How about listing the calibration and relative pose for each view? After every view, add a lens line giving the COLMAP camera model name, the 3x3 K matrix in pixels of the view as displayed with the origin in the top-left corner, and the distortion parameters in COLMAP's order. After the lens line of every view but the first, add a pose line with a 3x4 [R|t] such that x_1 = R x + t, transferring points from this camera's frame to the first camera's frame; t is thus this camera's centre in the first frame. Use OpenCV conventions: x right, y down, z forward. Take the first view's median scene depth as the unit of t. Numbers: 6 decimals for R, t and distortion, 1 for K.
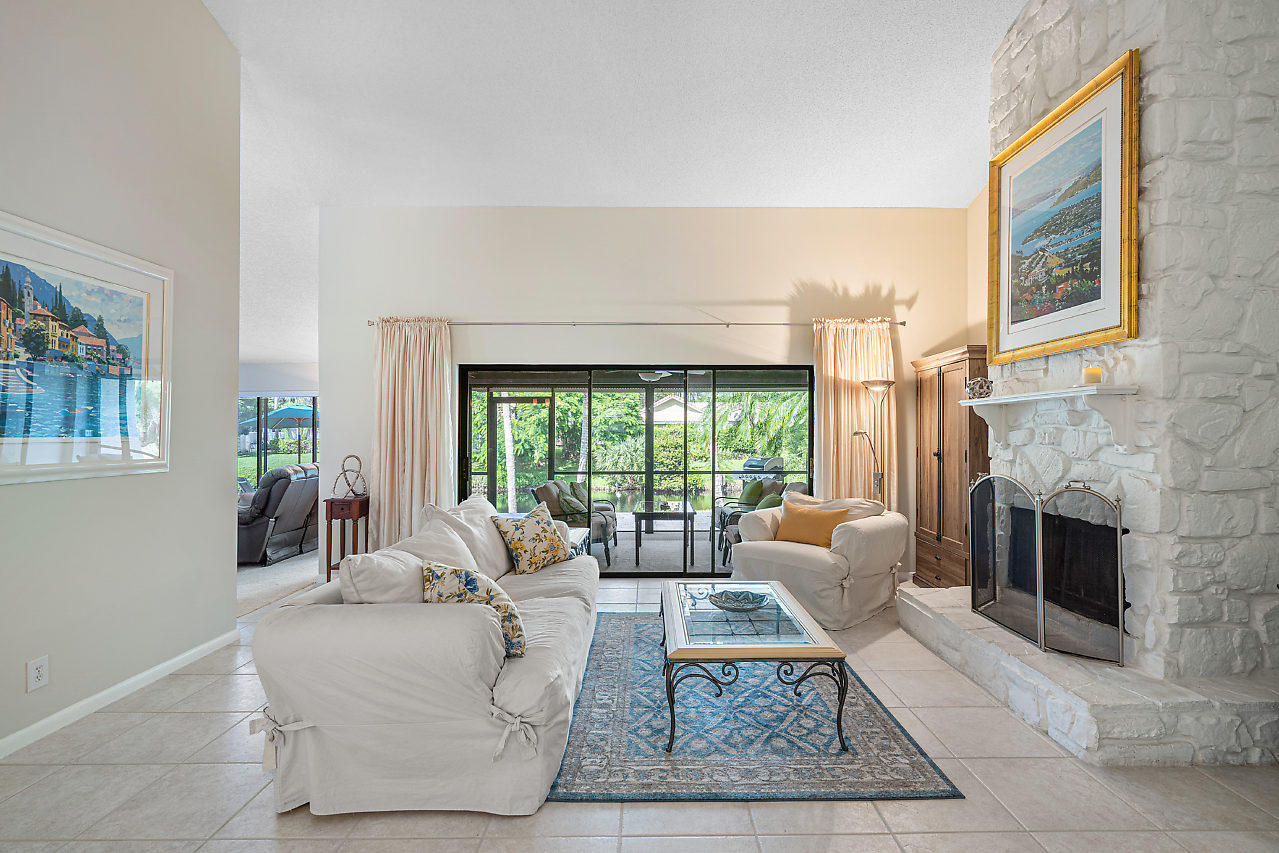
lens RADIAL K [[598.0, 0, 652.5], [0, 598.0, 428.2], [0, 0, 1]] dist [-0.003420, 0.002238]
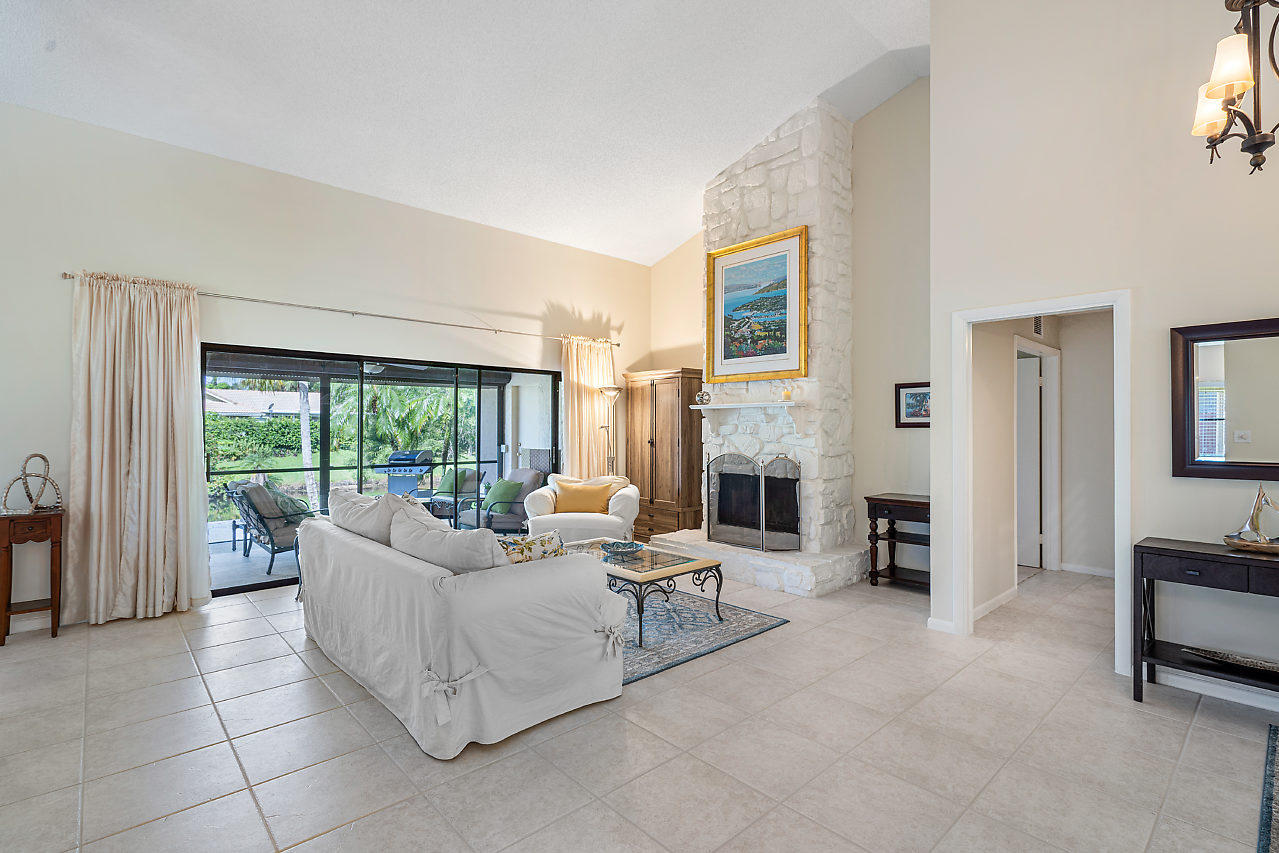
lens RADIAL K [[598.0, 0, 642.8], [0, 598.0, 418.2], [0, 0, 1]] dist [-0.003420, 0.002238]
pose [[0.744240, 0.013714, 0.667771, -0.709579], [-0.008775, 0.999904, -0.010756, 0.004231], [-0.667854, 0.002145, 0.744289, -0.056494]]
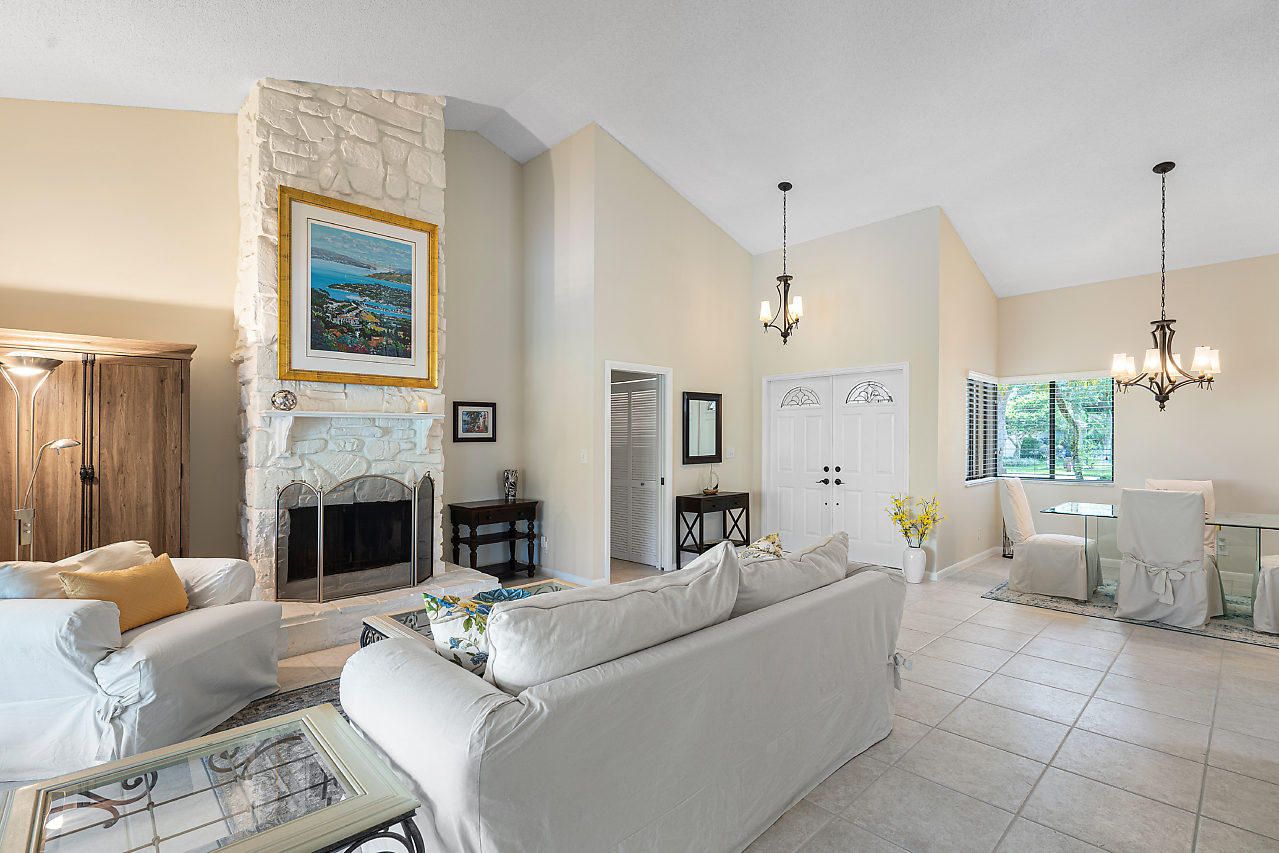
lens RADIAL K [[598.0, 0, 644.9], [0, 598.0, 437.2], [0, 0, 1]] dist [-0.003420, 0.002238]
pose [[-0.690787, 0.006663, 0.723028, -0.759127], [-0.001010, 0.999948, -0.010181, 0.009703], [-0.723058, -0.007763, -0.690744, 1.489873]]
